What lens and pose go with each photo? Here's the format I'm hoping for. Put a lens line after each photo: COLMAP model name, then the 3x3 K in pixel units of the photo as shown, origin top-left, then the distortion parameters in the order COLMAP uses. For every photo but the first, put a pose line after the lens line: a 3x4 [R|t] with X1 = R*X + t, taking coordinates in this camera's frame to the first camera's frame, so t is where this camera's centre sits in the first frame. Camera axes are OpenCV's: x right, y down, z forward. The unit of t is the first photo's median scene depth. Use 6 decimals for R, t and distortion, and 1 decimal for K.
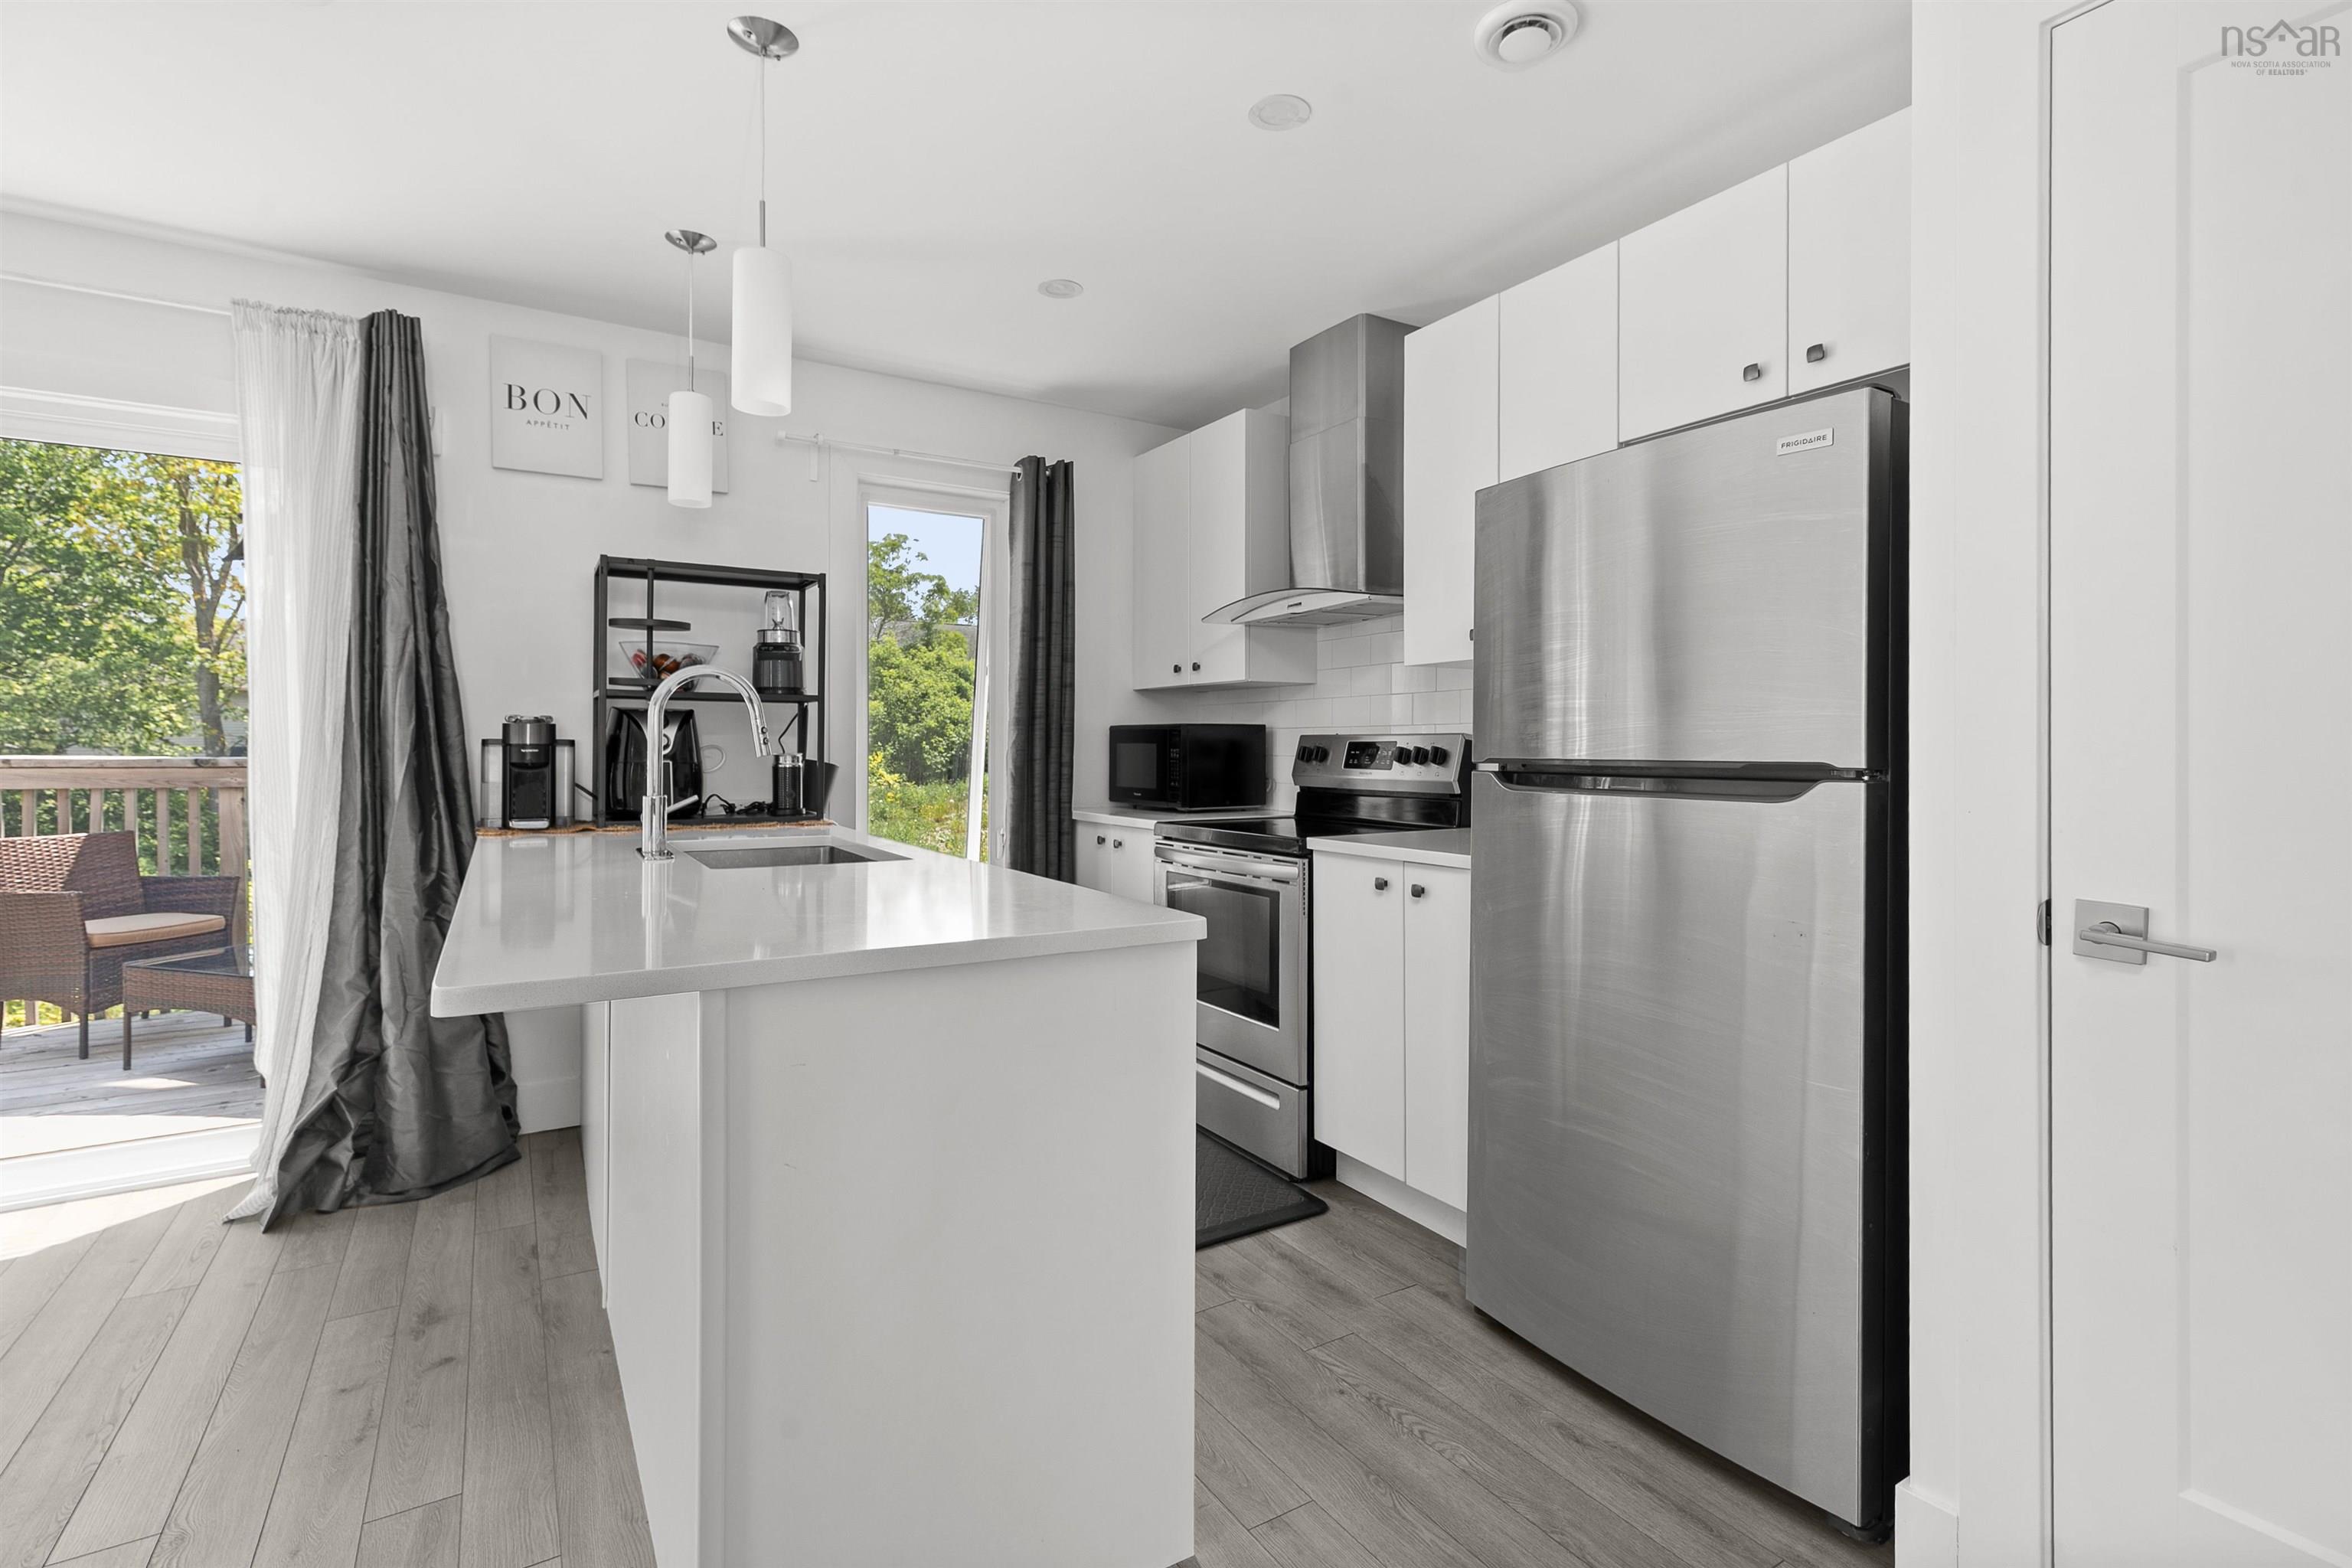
lens RADIAL K [[1101.5, 0, 1225.6], [0, 1101.5, 742.1], [0, 0, 1]] dist [-0.001081, 0.000050]
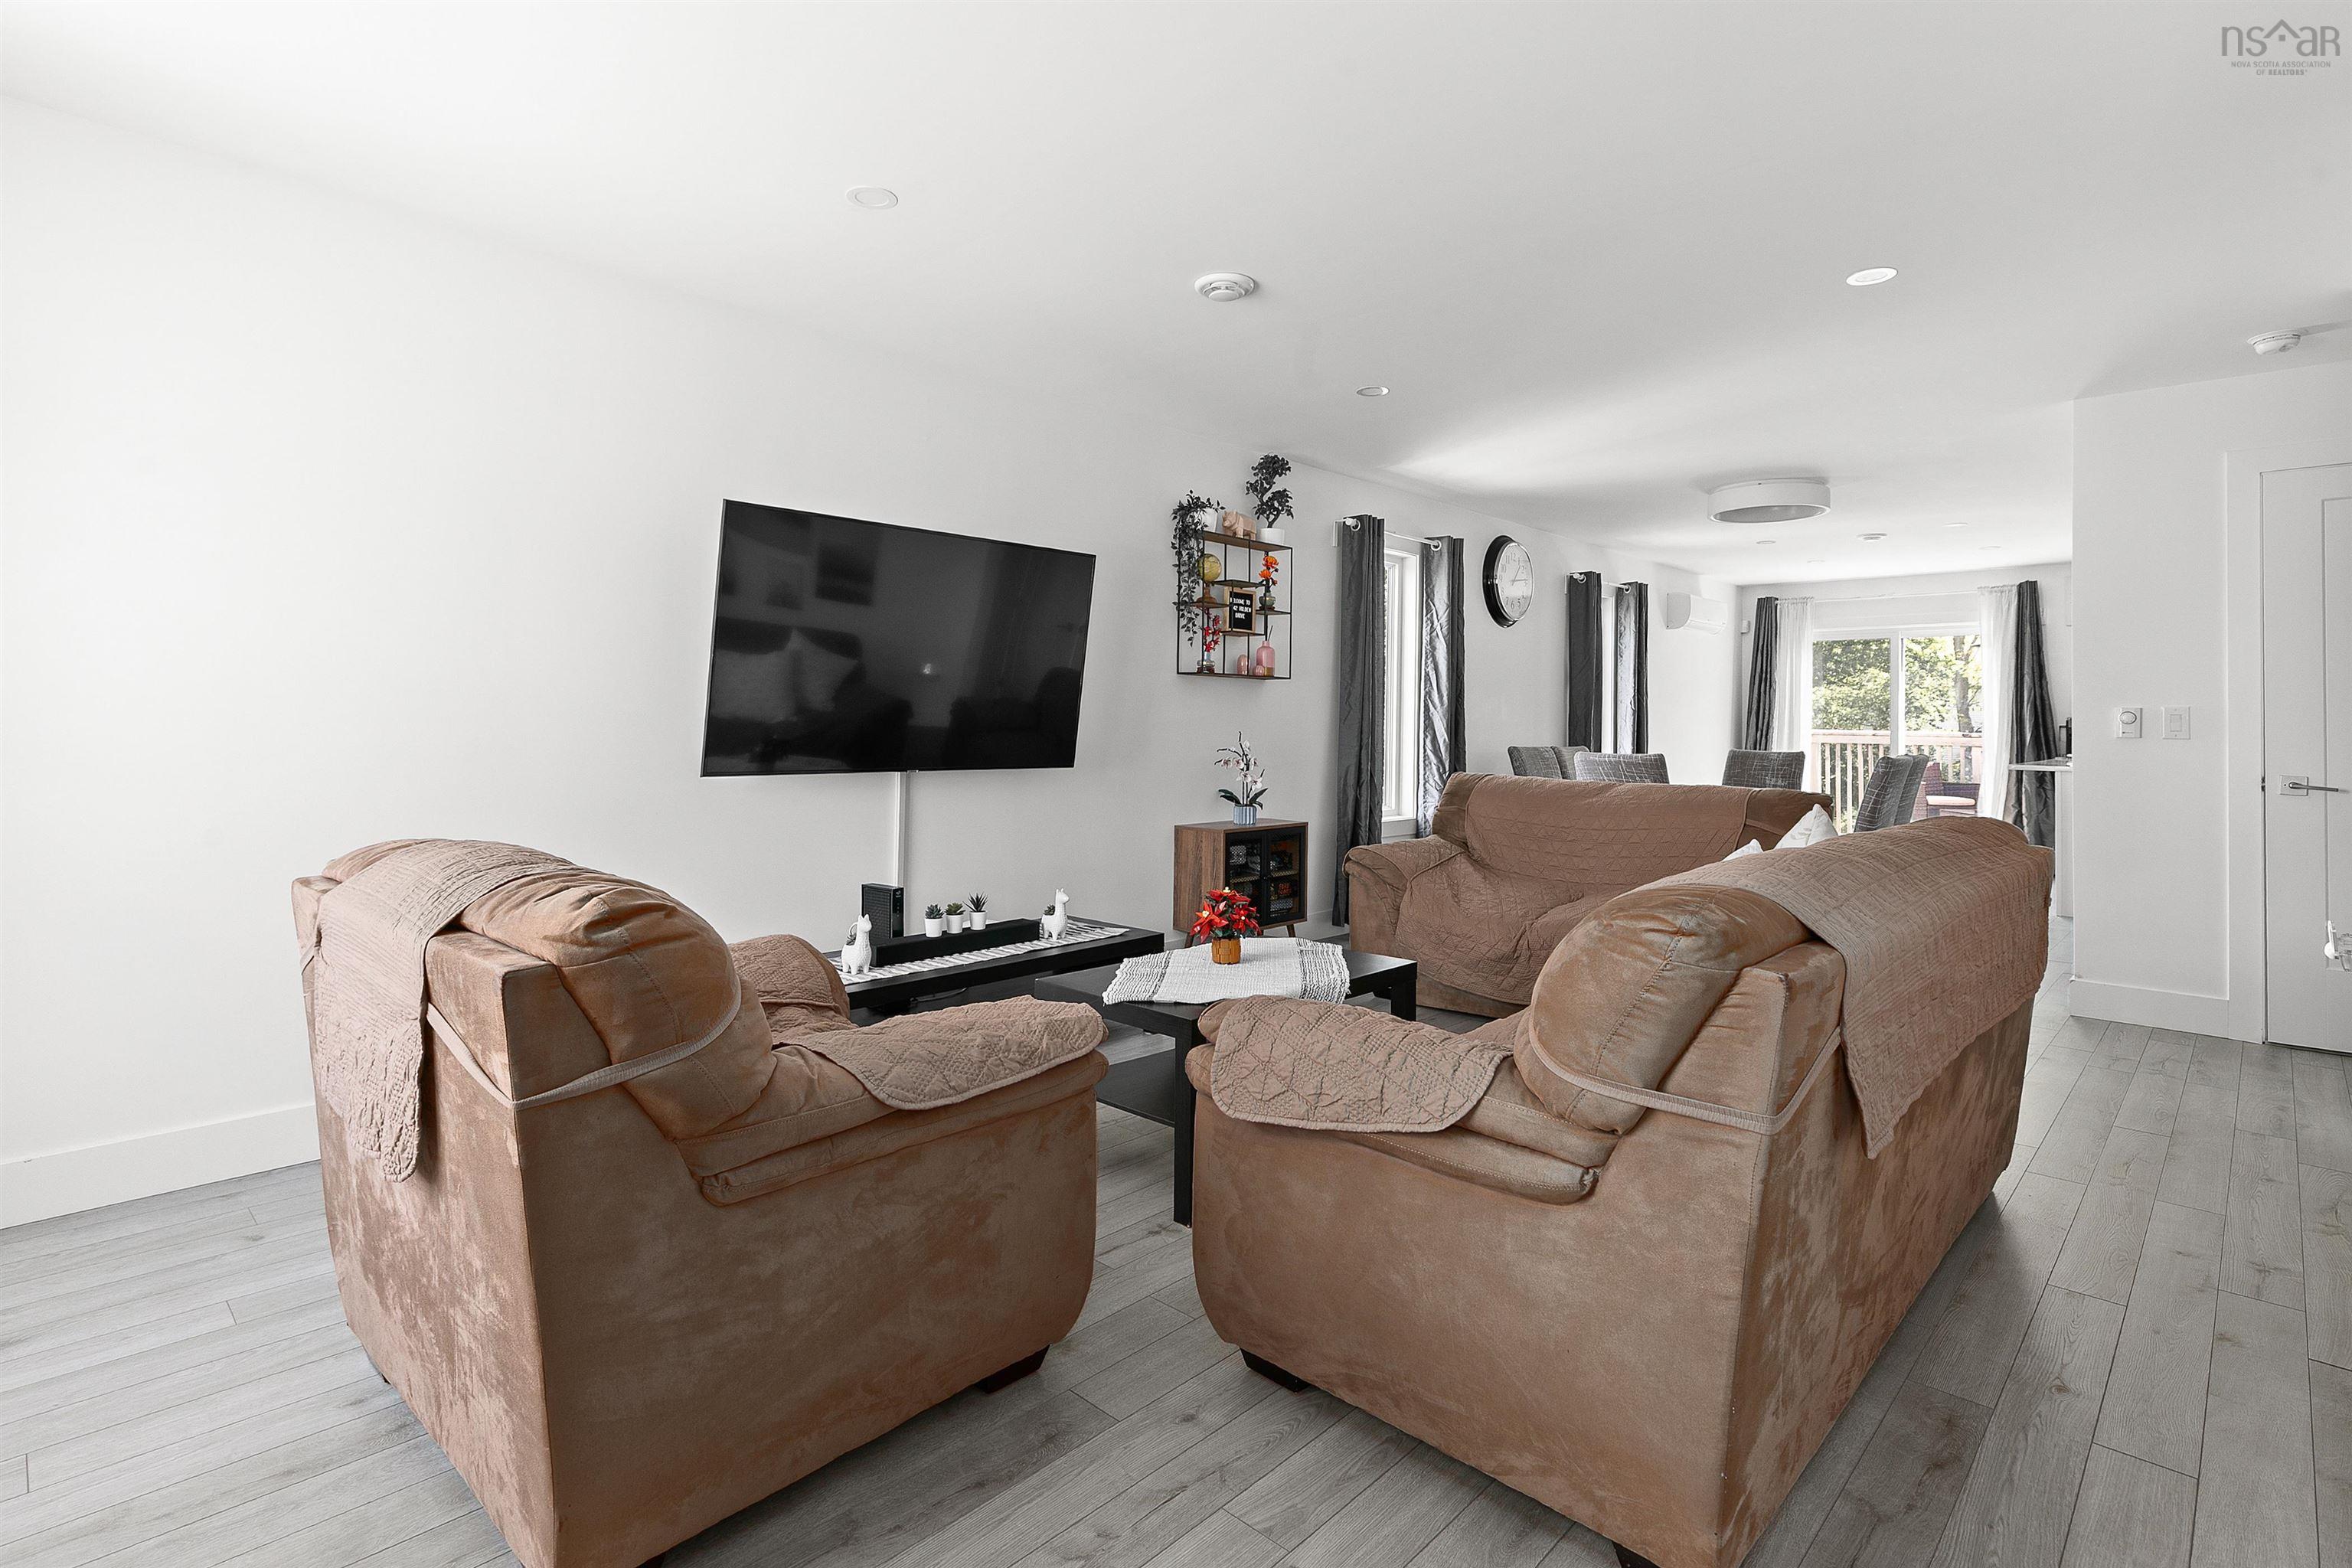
lens RADIAL K [[1101.5, 0, 1225.6], [0, 1101.5, 742.1], [0, 0, 1]] dist [-0.001081, 0.000050]
pose [[0.236645, 0.008384, -0.971560, 1.569474], [0.006470, 0.999927, 0.010205, -0.002827], [0.971575, -0.008701, 0.236573, -1.750980]]
